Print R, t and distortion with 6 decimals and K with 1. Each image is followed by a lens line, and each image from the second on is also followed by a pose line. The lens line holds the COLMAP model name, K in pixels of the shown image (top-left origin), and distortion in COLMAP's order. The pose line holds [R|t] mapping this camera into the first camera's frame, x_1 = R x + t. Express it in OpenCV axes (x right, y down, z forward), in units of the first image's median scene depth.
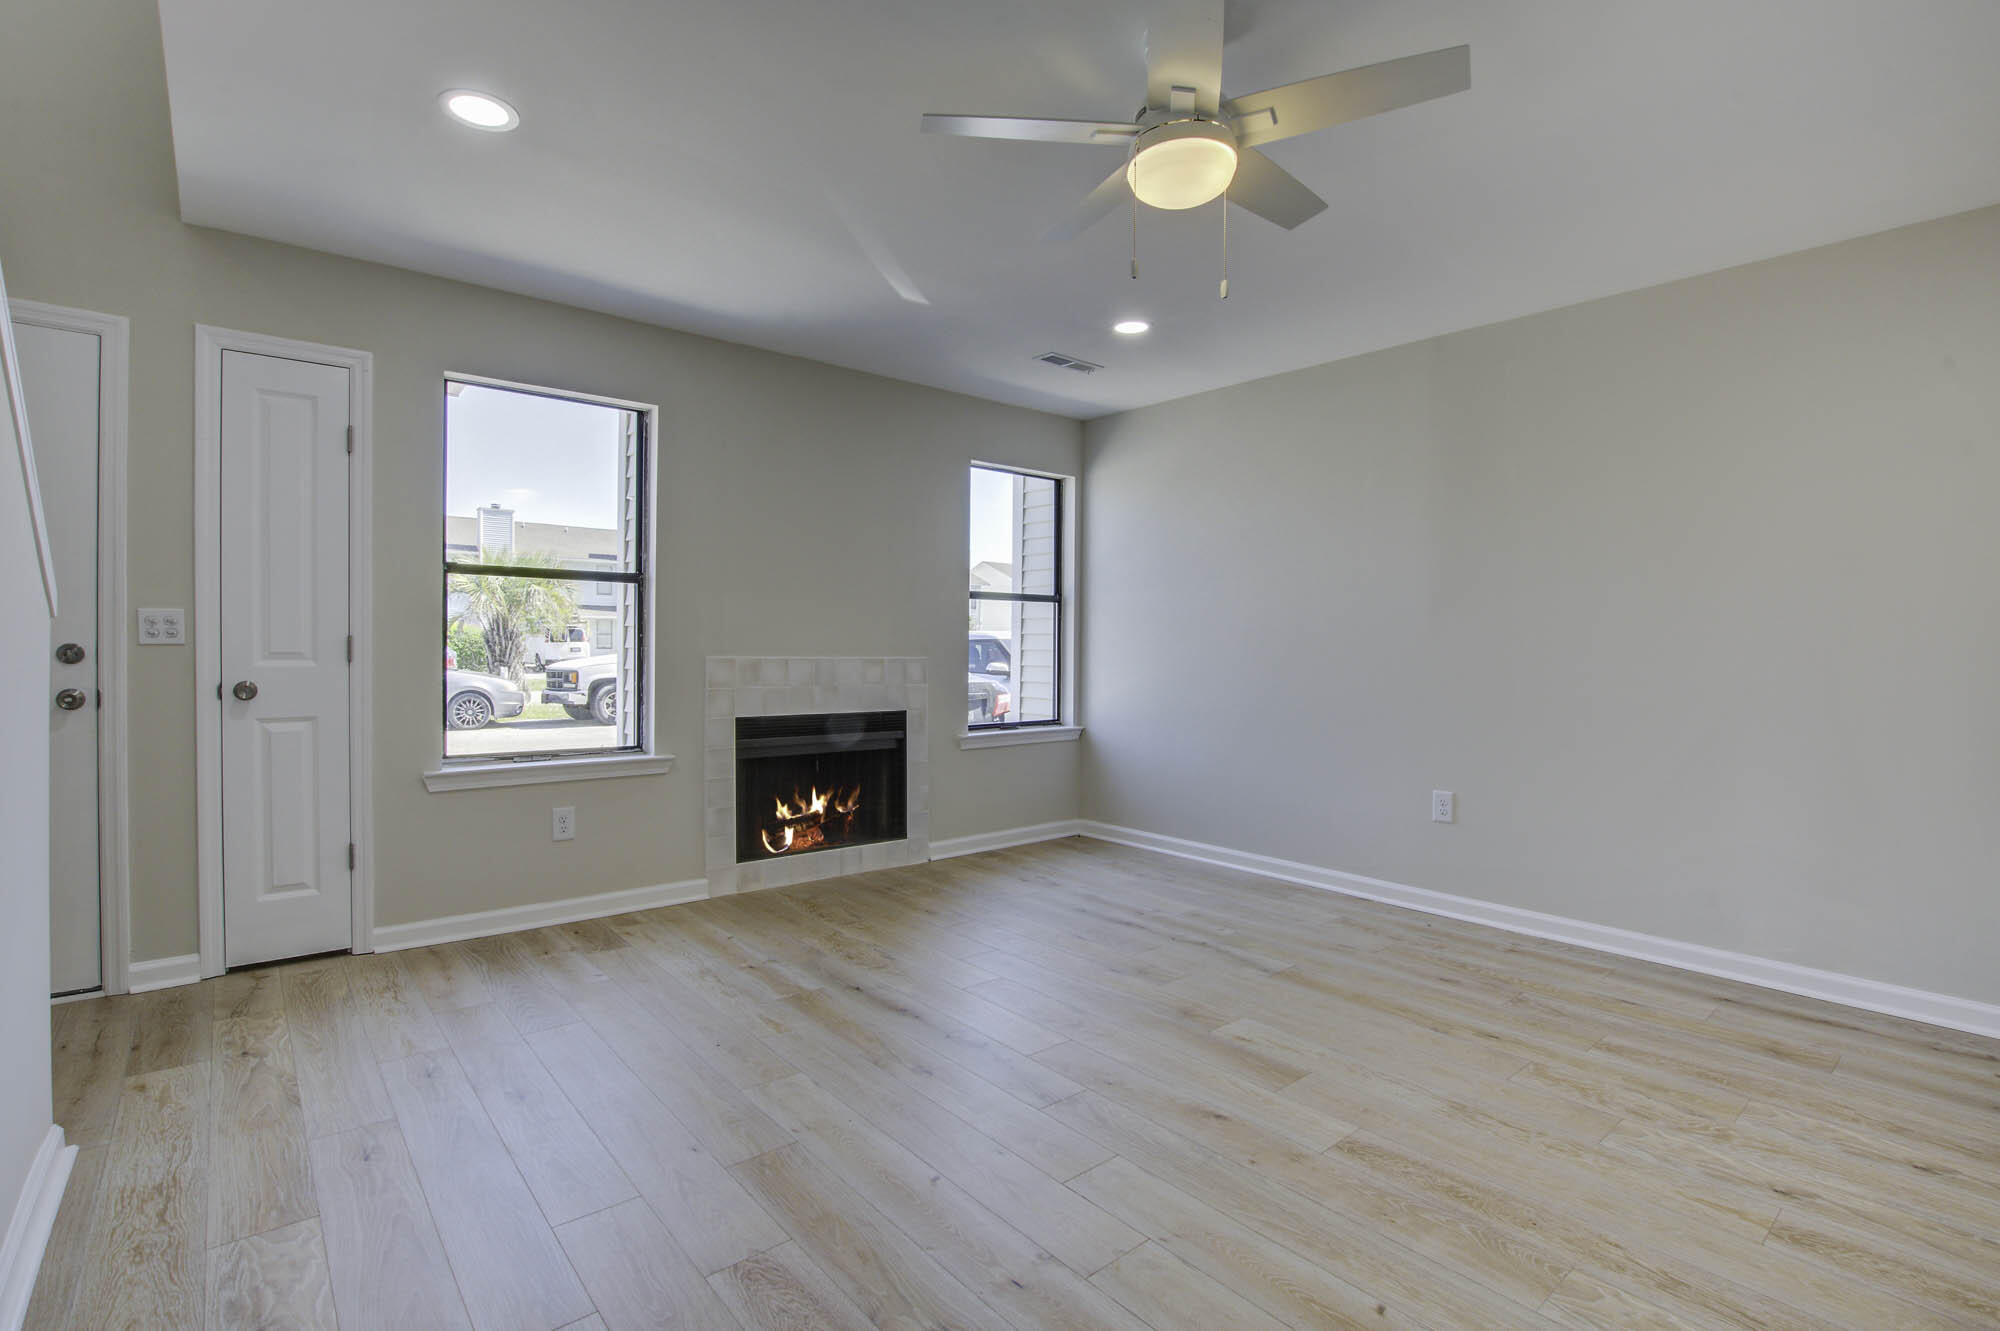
lens RADIAL K [[939.3, 0, 992.7], [0, 939.3, 655.2], [0, 0, 1]] dist [-0.028626, 0.002501]
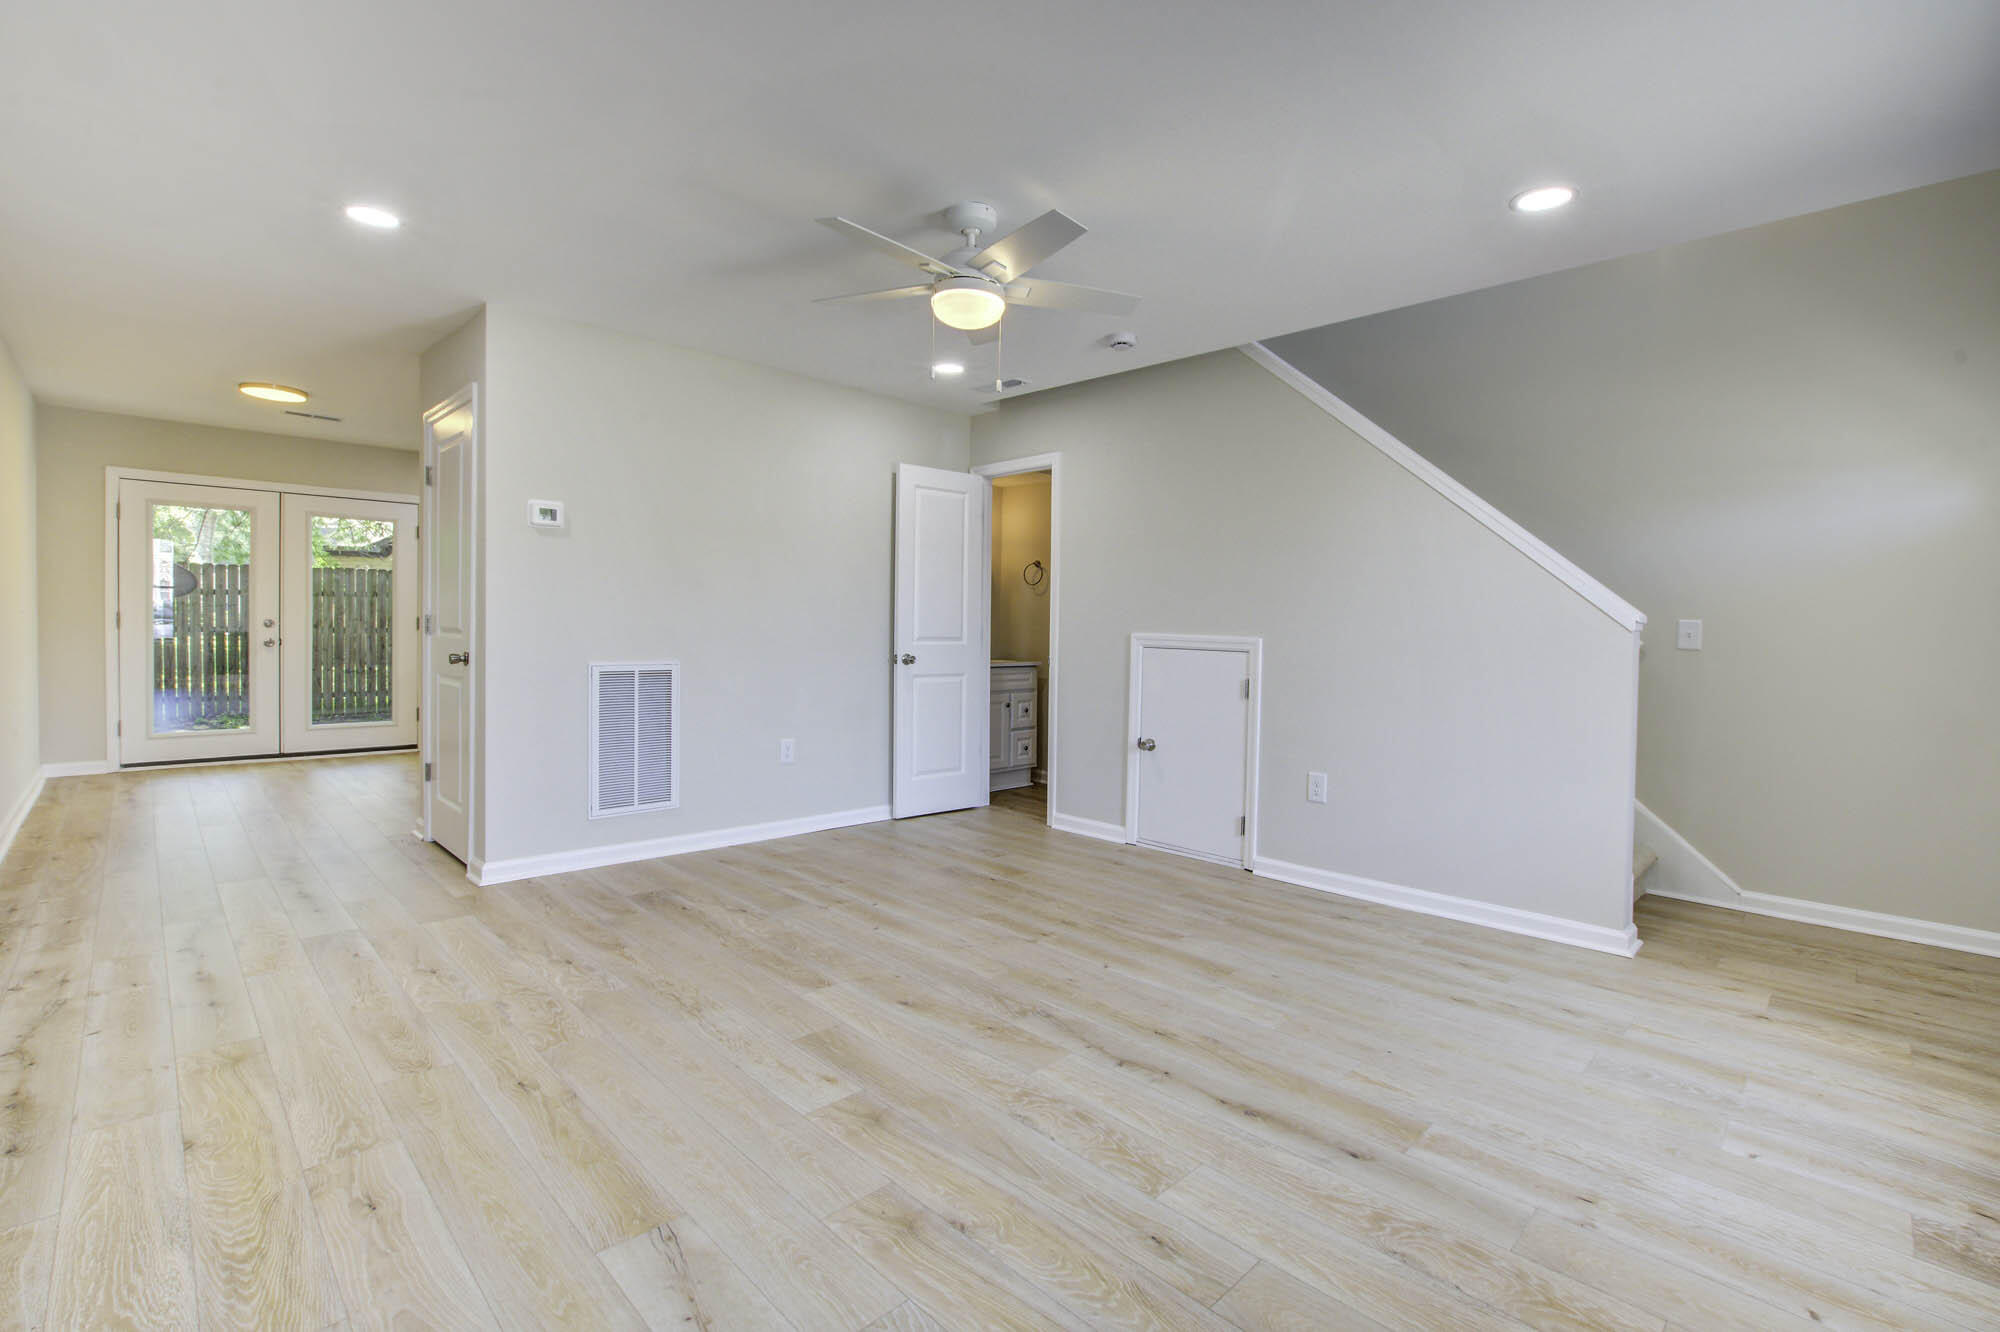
lens RADIAL K [[896.0, 0, 982.4], [0, 896.0, 642.0], [0, 0, 1]] dist [-0.027714, 0.003633]
pose [[-0.997336, -0.028211, -0.067275, 0.153673], [-0.029985, 0.999225, 0.025507, -0.013372], [0.066503, 0.027456, -0.997408, 1.440205]]
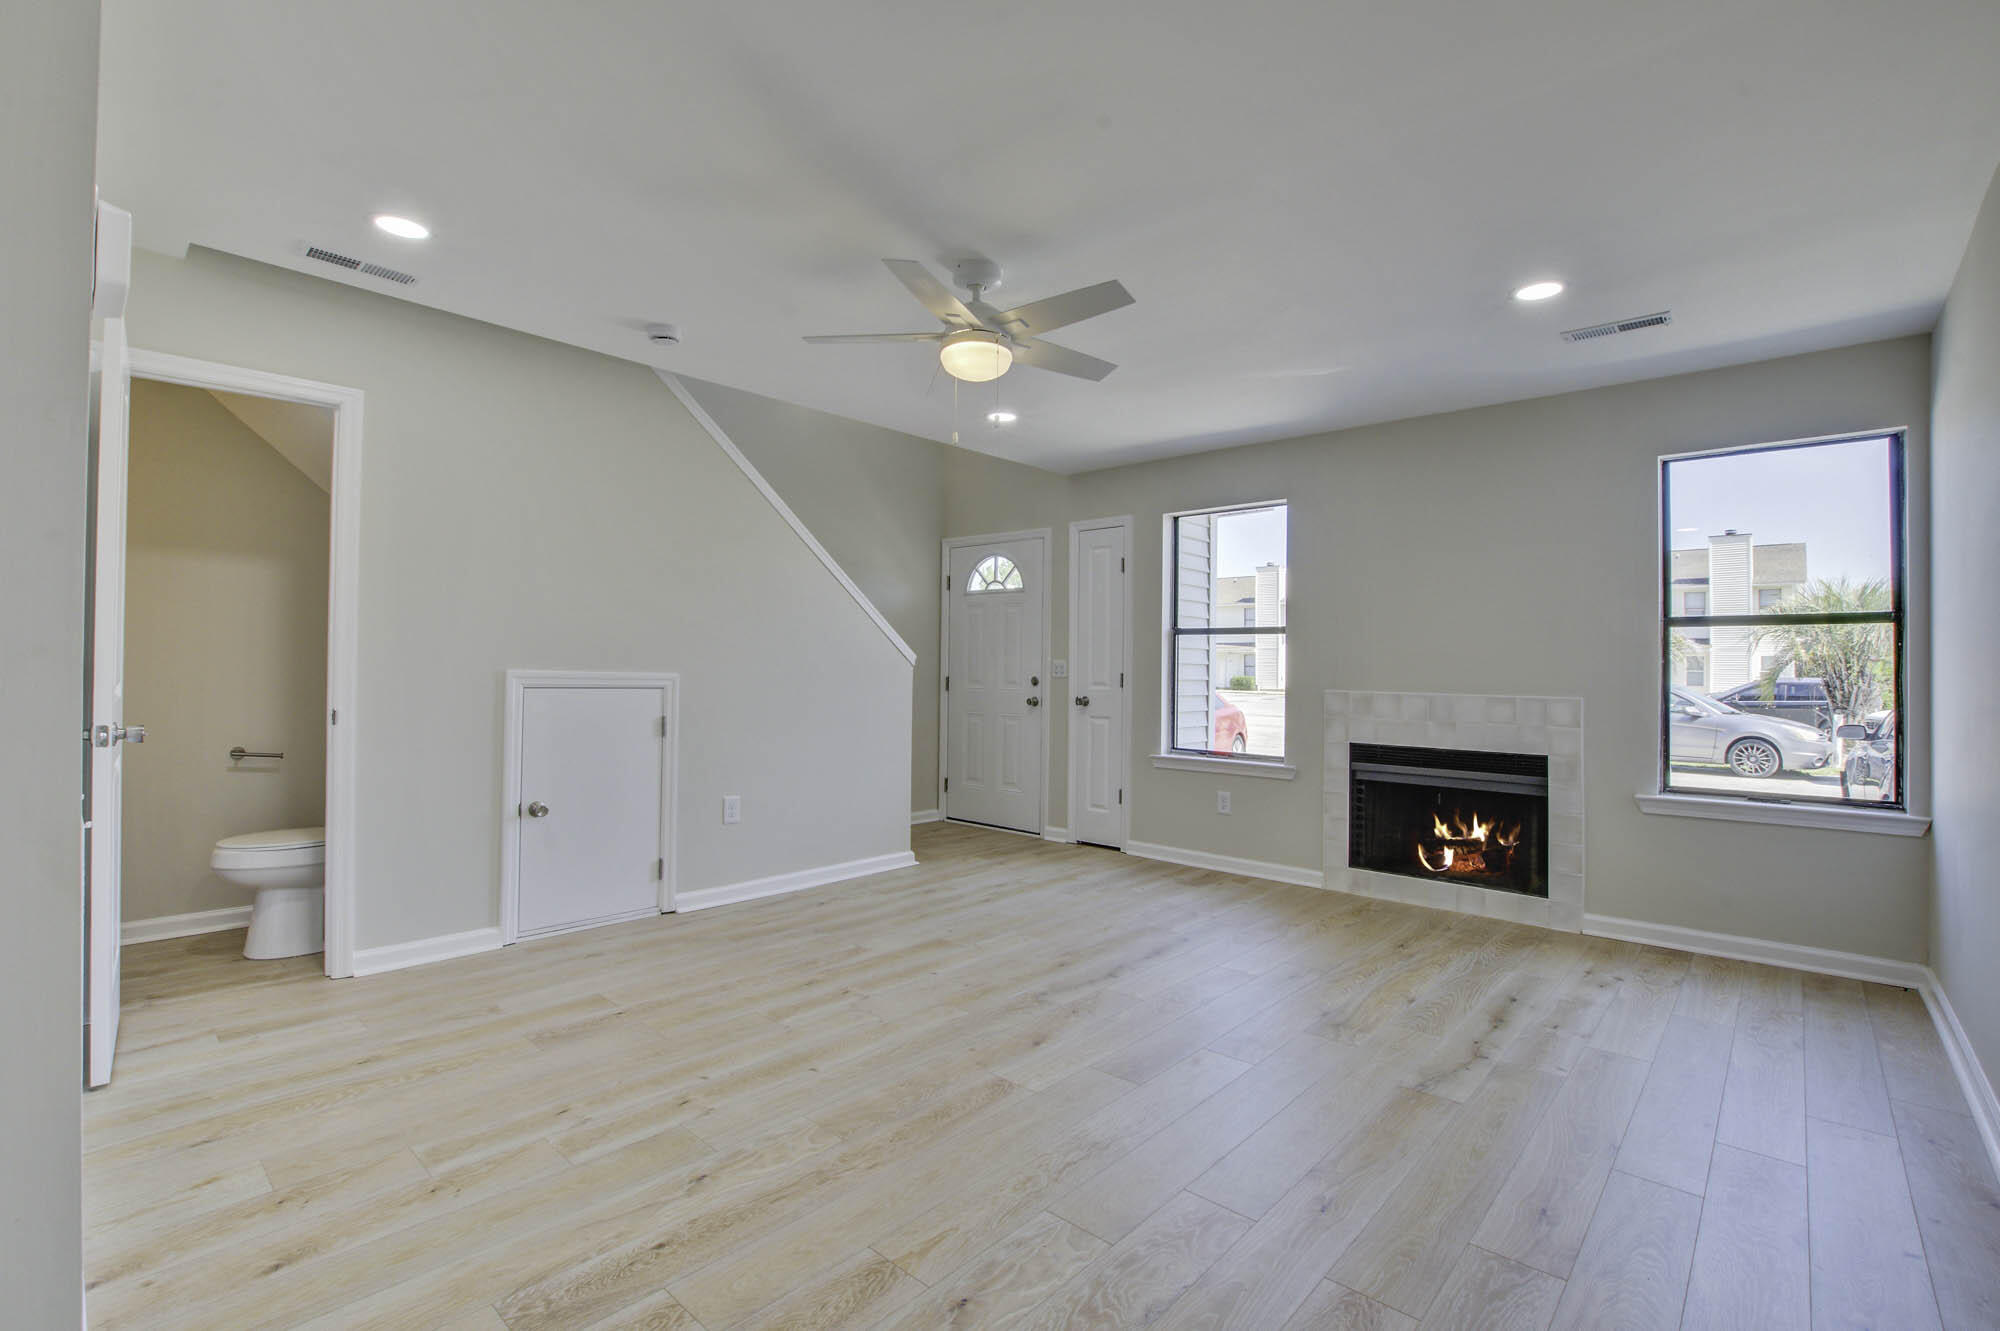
lens RADIAL K [[896.0, 0, 1011.6], [0, 896.0, 659.0], [0, 0, 1]] dist [-0.027714, 0.003633]
pose [[0.144290, -0.021221, -0.989308, 0.962979], [-0.025087, 0.999370, -0.025096, -0.000236], [0.989217, 0.028440, 0.143666, 0.511738]]
